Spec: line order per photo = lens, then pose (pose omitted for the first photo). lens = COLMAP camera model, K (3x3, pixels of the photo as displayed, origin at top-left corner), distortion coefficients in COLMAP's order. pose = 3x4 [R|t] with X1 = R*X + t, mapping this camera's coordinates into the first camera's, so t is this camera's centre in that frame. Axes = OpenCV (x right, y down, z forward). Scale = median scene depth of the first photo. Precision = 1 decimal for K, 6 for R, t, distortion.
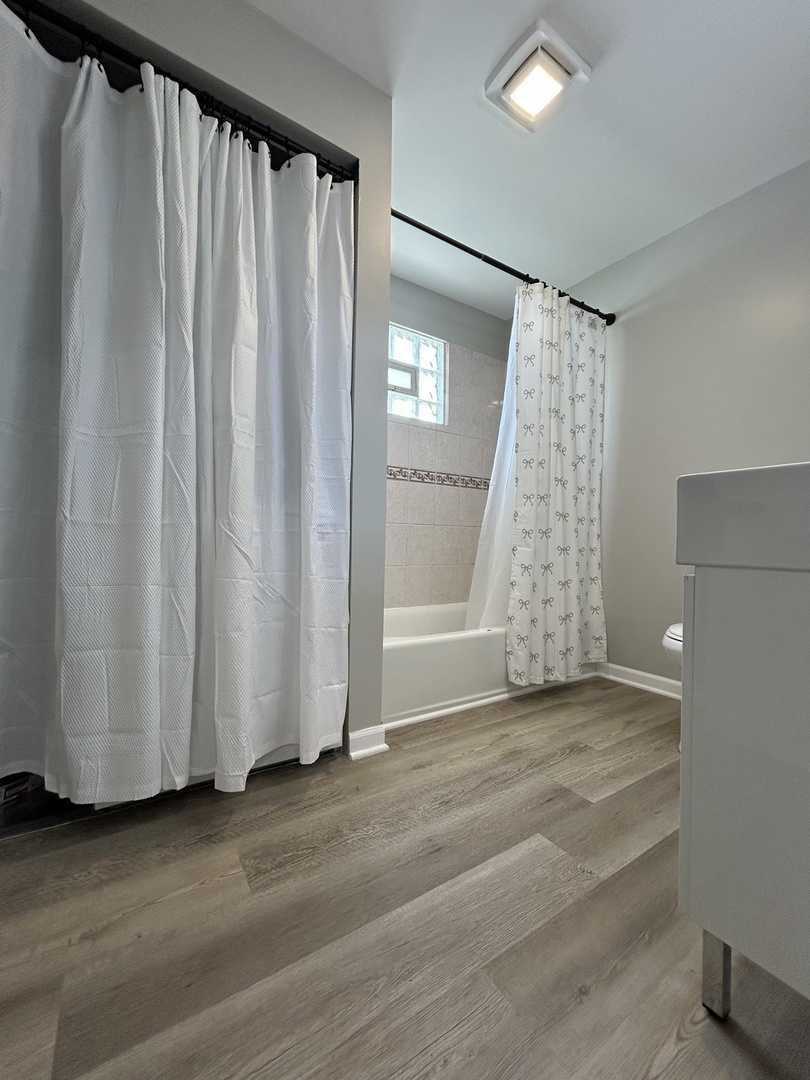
lens RADIAL K [[429.0, 0, 407.6], [0, 429.0, 544.9], [0, 0, 1]] dist [-0.007148, 0.000025]
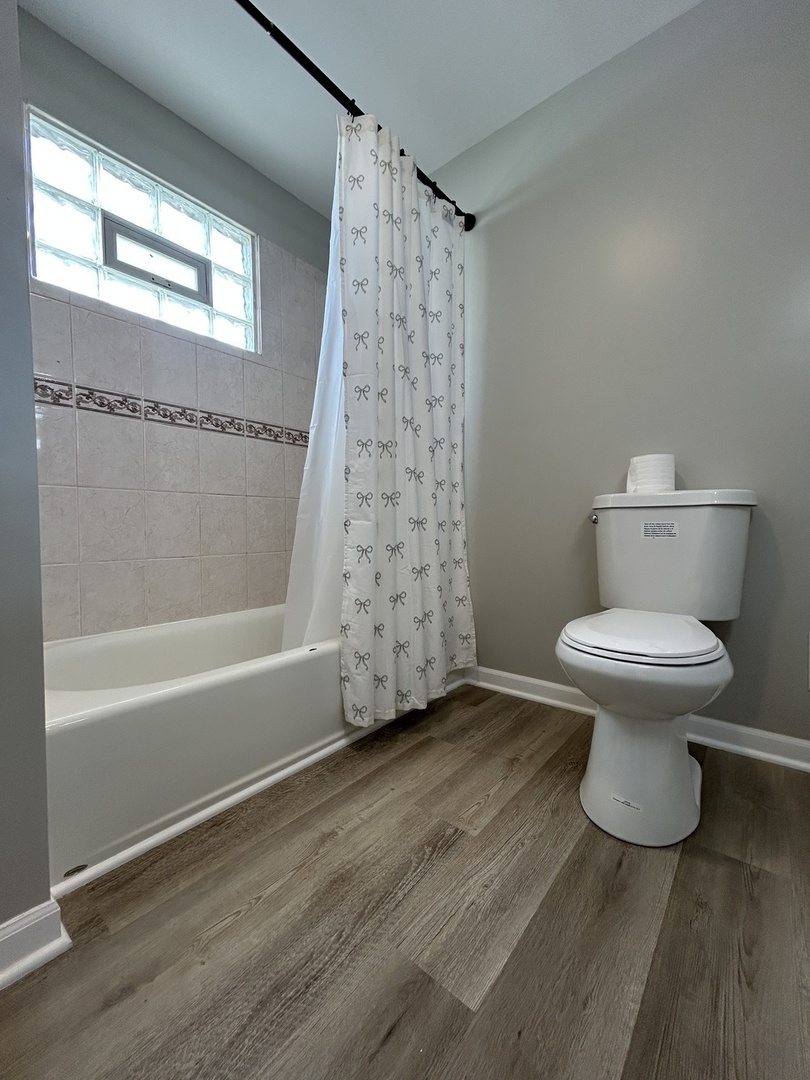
lens RADIAL K [[430.3, 0, 405.0], [0, 430.3, 540.0], [0, 0, 1]] dist [-0.000655, -0.000042]
pose [[0.957043, -0.037523, 0.287509, 0.141569], [0.030973, 0.999147, 0.027299, 0.020113], [-0.288288, -0.017222, 0.957389, 0.333601]]
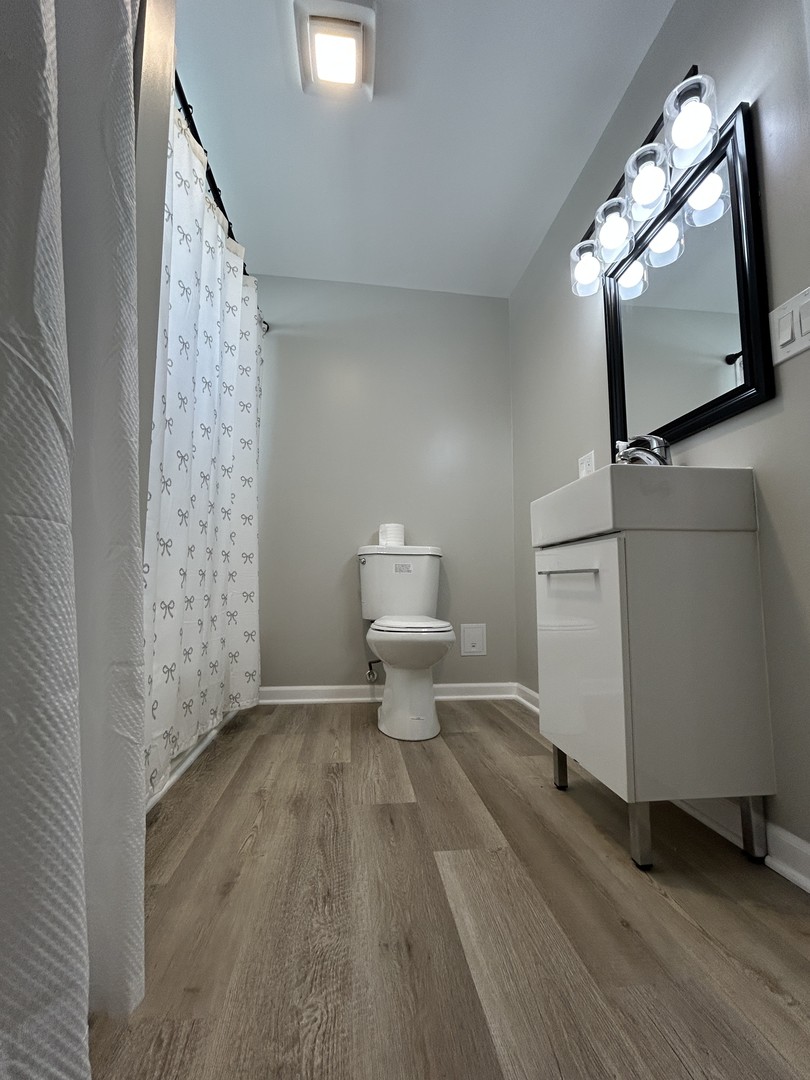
lens RADIAL K [[448.7, 0, 405.0], [0, 448.7, 540.0], [0, 0, 1]] dist [-0.002120, -0.000169]
pose [[0.446186, 0.079411, 0.891410, -0.314313], [0.012342, 0.995415, -0.094854, 0.071042], [-0.894855, 0.053324, 0.443160, 0.333622]]
